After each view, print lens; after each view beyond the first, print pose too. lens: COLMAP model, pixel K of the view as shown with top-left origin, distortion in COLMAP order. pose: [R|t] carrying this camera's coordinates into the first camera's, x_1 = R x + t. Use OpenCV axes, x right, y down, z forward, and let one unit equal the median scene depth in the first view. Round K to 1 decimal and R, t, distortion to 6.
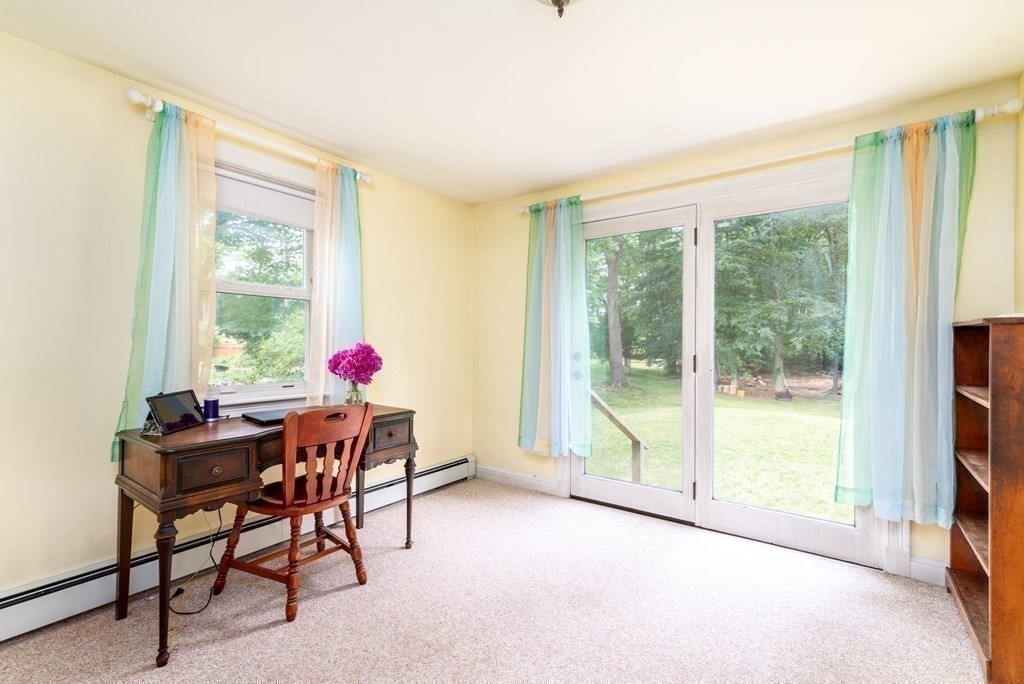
lens RADIAL K [[454.8, 0, 513.1], [0, 454.8, 343.4], [0, 0, 1]] dist [0.012163, 0.000087]
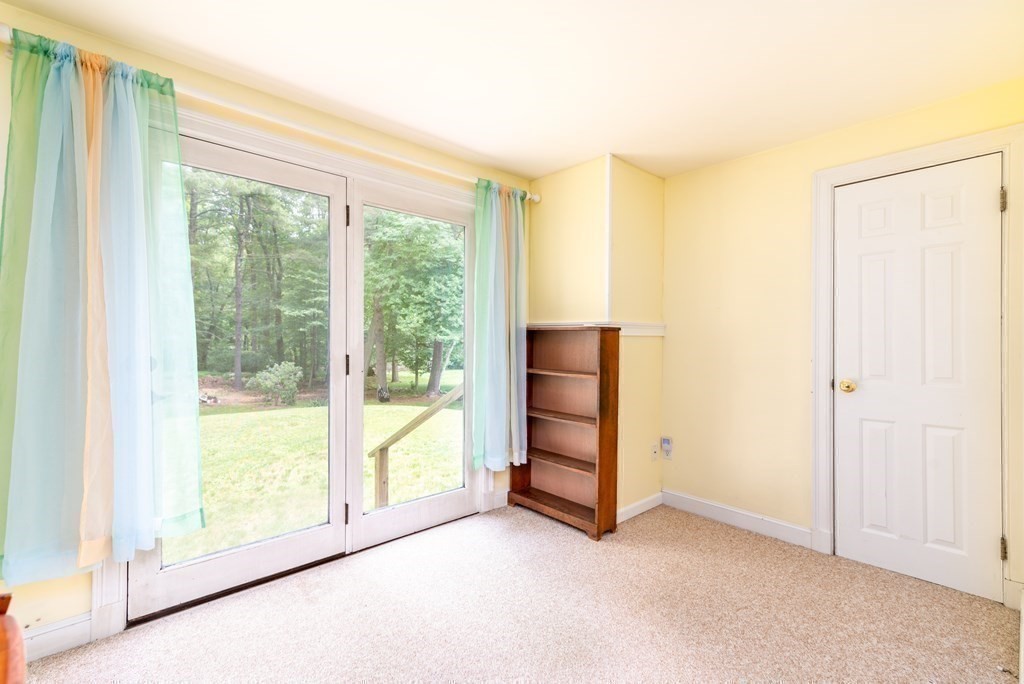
lens RADIAL K [[454.8, 0, 513.1], [0, 454.8, 343.4], [0, 0, 1]] dist [0.012163, 0.000087]
pose [[0.195499, -0.005088, 0.980691, -0.283470], [-0.001896, 0.999983, 0.005566, -0.000680], [-0.980702, -0.002948, 0.195486, 0.398630]]
